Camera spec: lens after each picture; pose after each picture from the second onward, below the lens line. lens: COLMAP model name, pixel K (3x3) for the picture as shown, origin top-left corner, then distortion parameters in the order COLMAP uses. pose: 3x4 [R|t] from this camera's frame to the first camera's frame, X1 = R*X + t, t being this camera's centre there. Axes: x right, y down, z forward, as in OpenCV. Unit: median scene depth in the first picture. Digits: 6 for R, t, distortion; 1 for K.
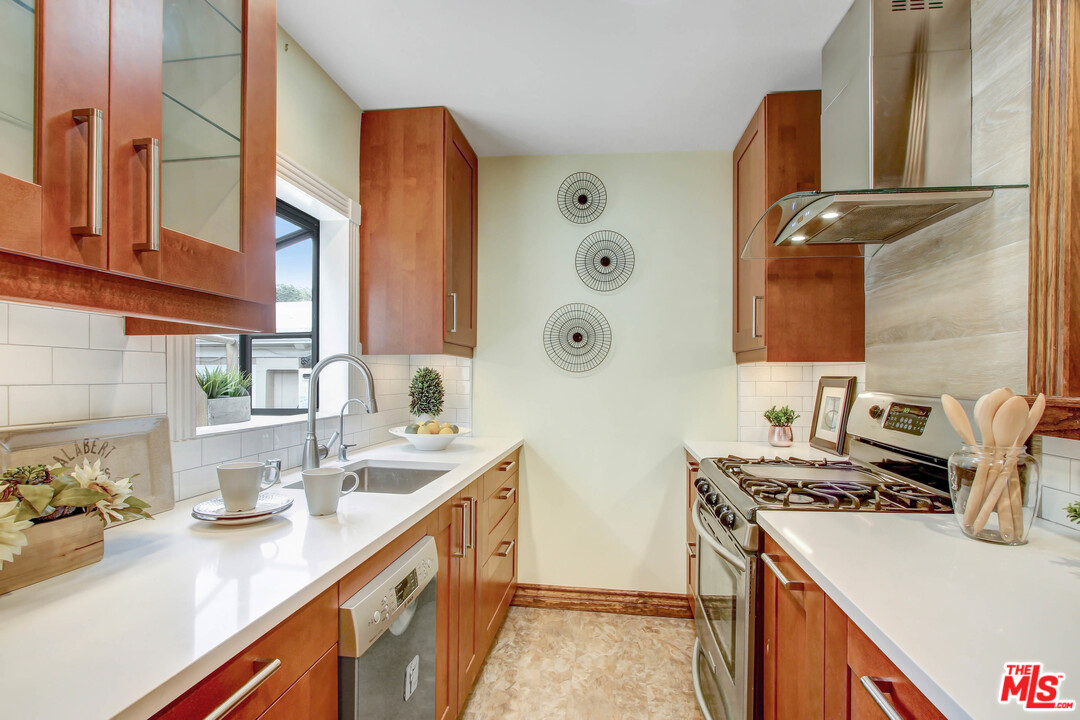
lens RADIAL K [[515.4, 0, 534.3], [0, 515.4, 363.0], [0, 0, 1]] dist [-0.002675, 0.000004]
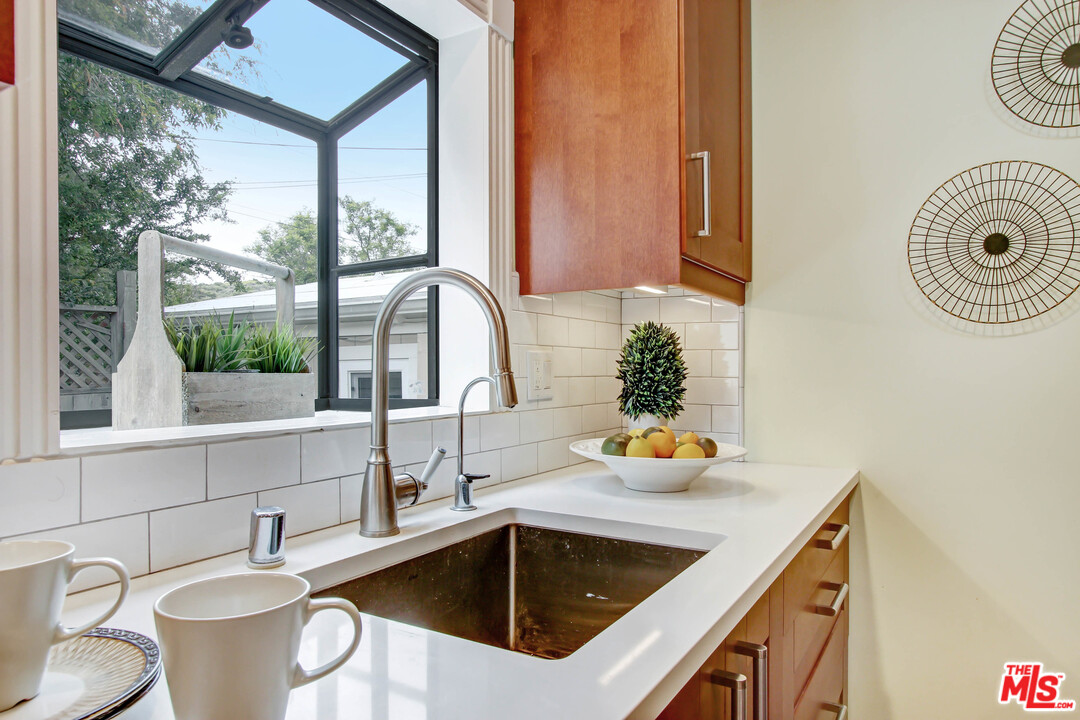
lens RADIAL K [[647.7, 0, 534.9], [0, 647.7, 379.0], [0, 0, 1]] dist [-0.004319, -0.001857]
pose [[0.914462, -0.005087, -0.404639, -0.061769], [0.020020, 0.999265, 0.032682, 0.045439], [0.404175, -0.037987, 0.913892, 0.411941]]
